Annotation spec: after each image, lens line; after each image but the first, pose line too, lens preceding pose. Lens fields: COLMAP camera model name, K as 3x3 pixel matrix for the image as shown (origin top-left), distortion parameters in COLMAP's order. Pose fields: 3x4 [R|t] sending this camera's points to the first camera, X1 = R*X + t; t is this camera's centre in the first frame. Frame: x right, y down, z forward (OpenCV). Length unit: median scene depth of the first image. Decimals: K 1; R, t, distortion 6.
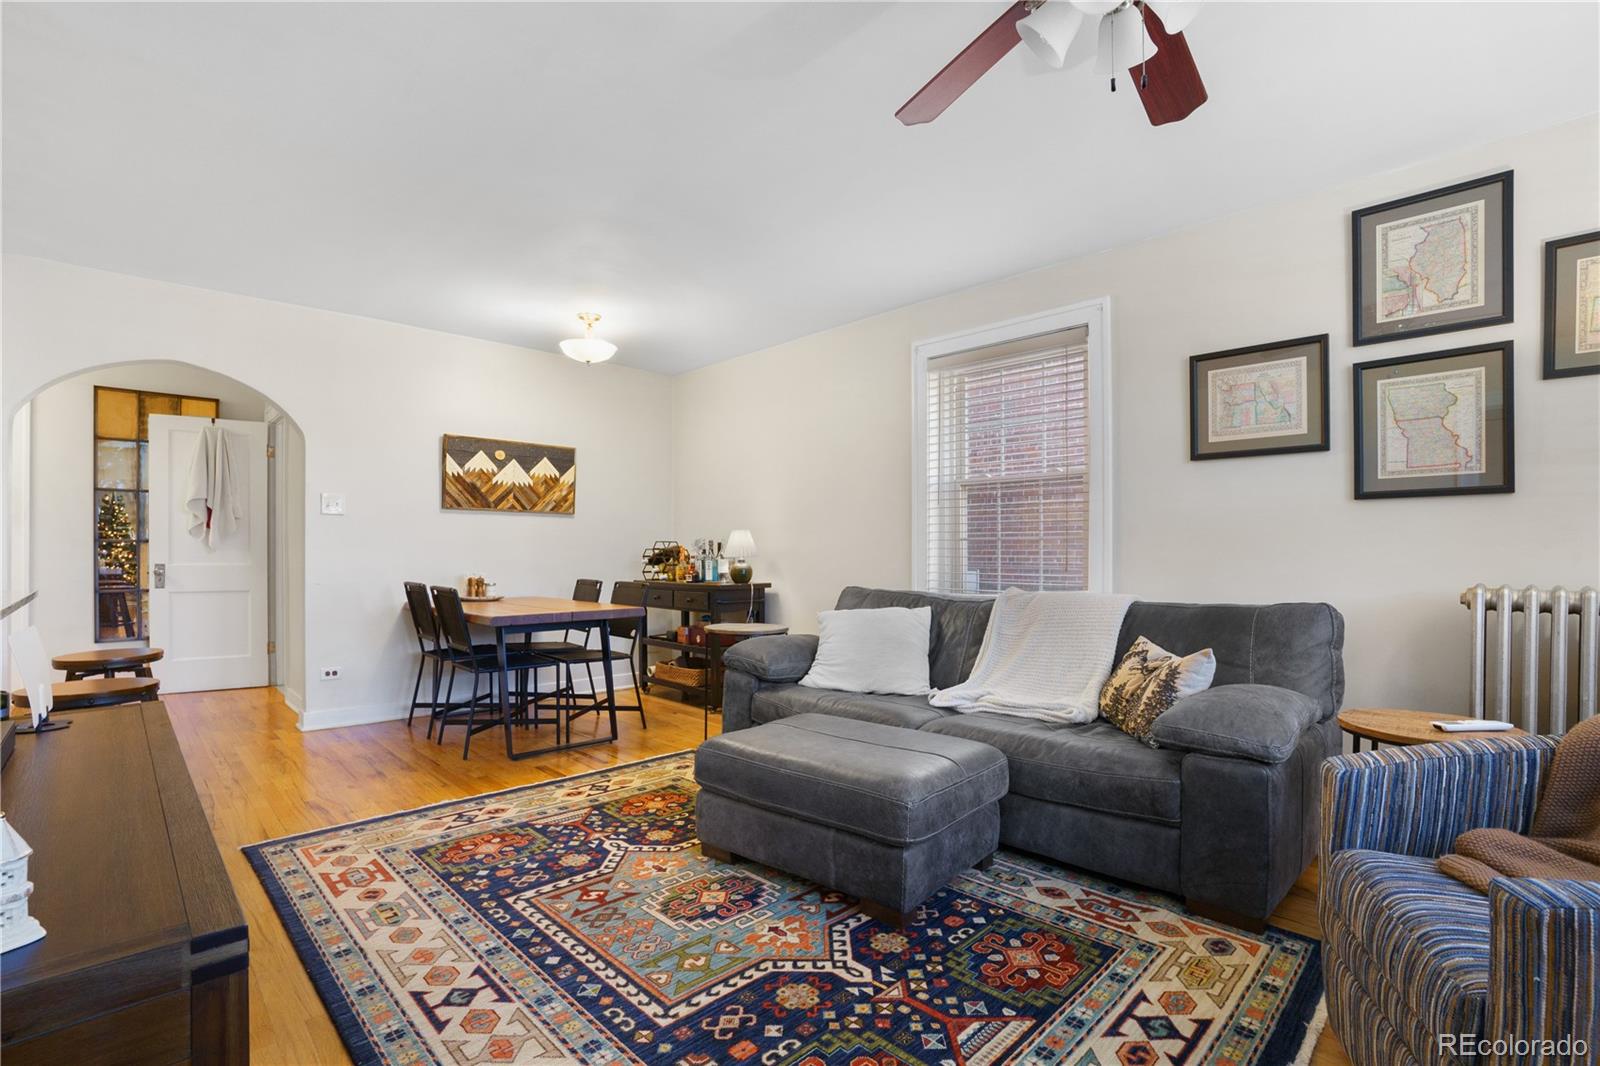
lens RADIAL K [[738.7, 0, 792.2], [0, 738.7, 567.1], [0, 0, 1]] dist [-0.076537, 0.034174]
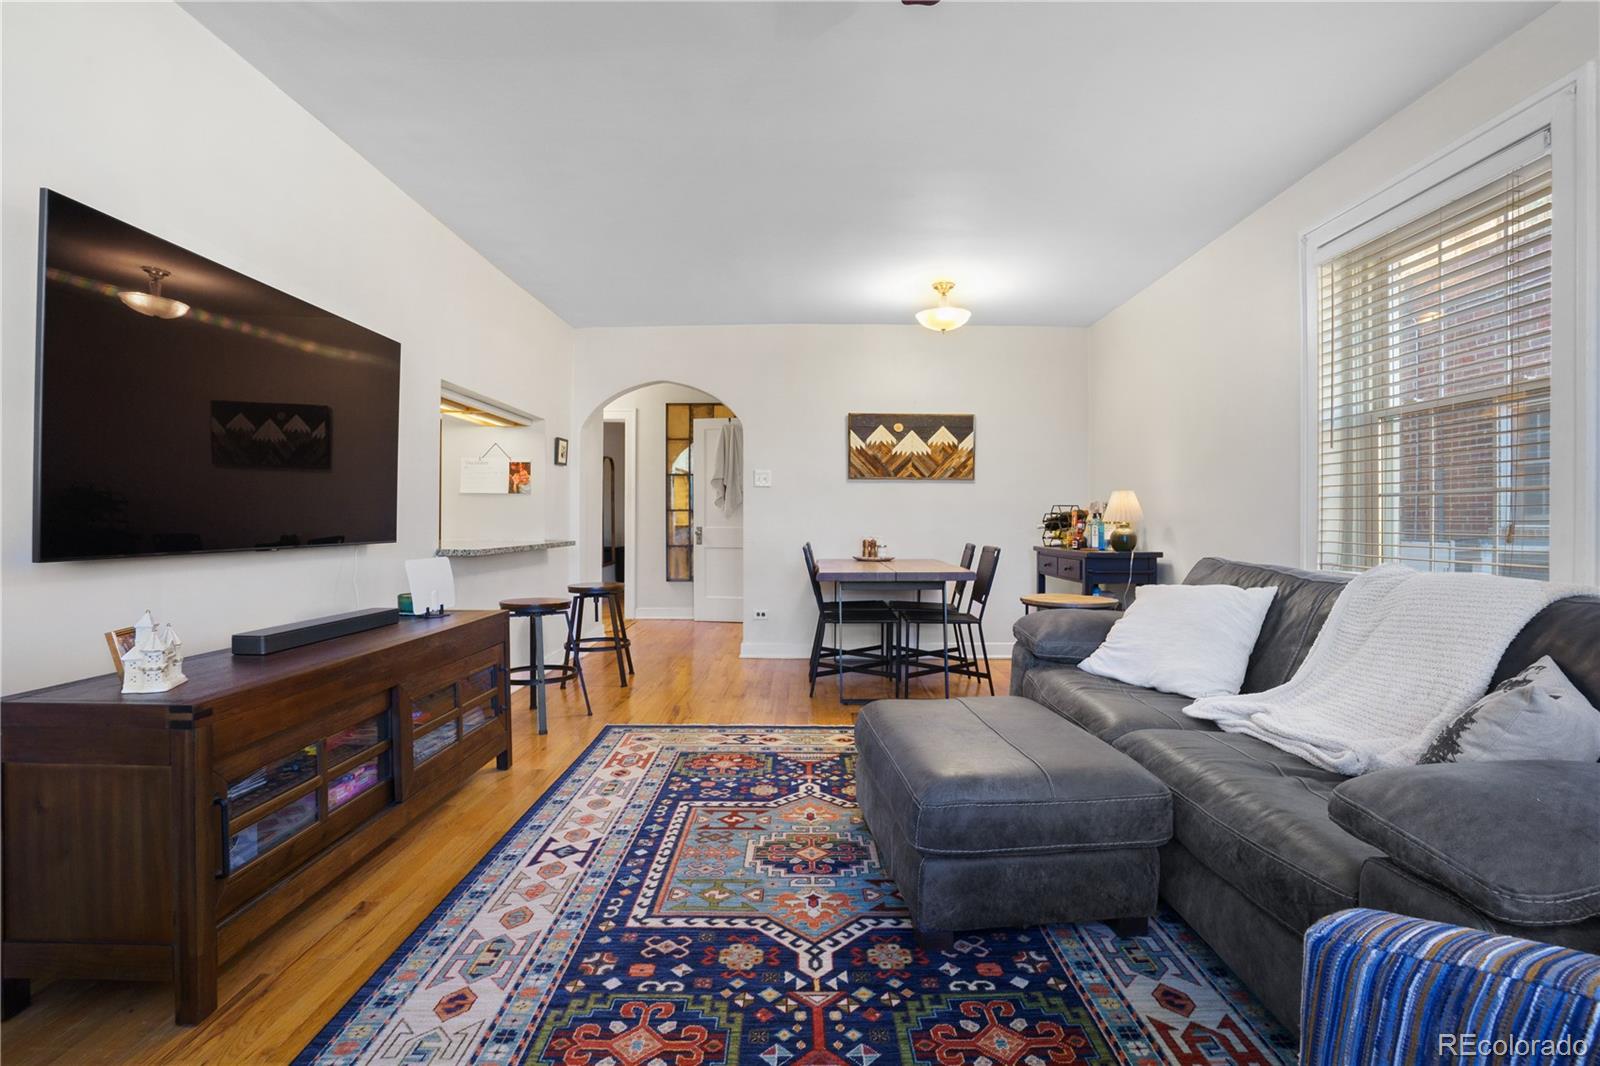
lens RADIAL K [[730.8, 0, 800.0], [0, 730.8, 533.0], [0, 0, 1]] dist [-0.081773, 0.037219]
pose [[0.718317, 0.010120, -0.695642, 0.565828], [-0.012687, 0.999918, 0.001445, 0.008297], [0.695600, 0.007787, 0.718387, 0.266858]]
